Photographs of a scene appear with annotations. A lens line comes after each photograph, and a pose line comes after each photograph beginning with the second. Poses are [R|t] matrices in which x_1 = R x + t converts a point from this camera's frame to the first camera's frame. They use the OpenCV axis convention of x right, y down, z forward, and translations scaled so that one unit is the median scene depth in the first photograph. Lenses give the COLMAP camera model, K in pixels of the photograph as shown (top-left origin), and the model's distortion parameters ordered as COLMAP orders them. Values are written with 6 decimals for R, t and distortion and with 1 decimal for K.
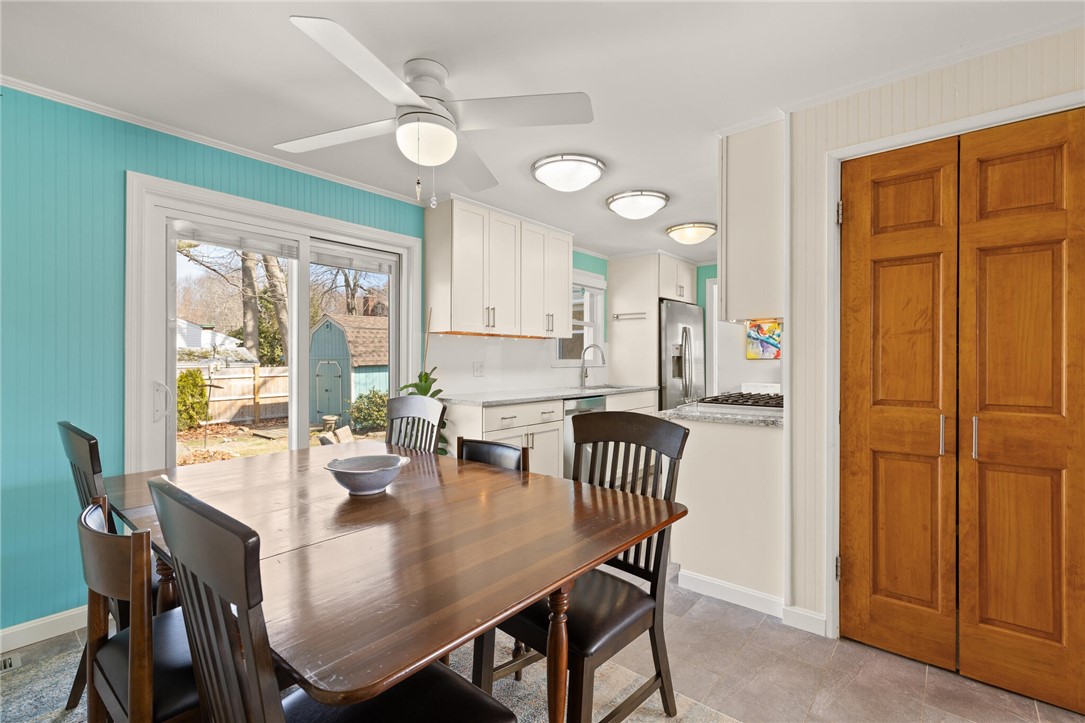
lens RADIAL K [[486.4, 0, 549.8], [0, 486.4, 364.1], [0, 0, 1]] dist [-0.000264, -0.000541]
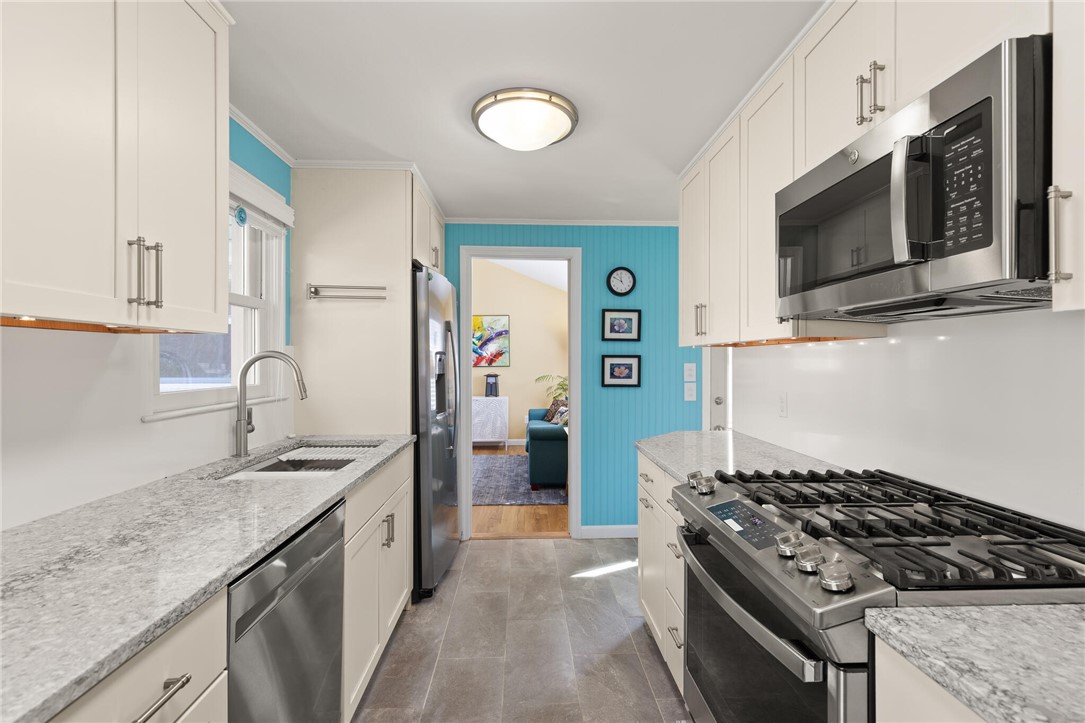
lens RADIAL K [[486.4, 0, 549.8], [0, 486.4, 364.1], [0, 0, 1]] dist [-0.000264, -0.000541]
pose [[0.736457, -0.004816, 0.676467, -0.013564], [0.004872, 0.999986, 0.001815, -0.027670], [-0.676467, 0.001959, 0.736471, 0.521903]]
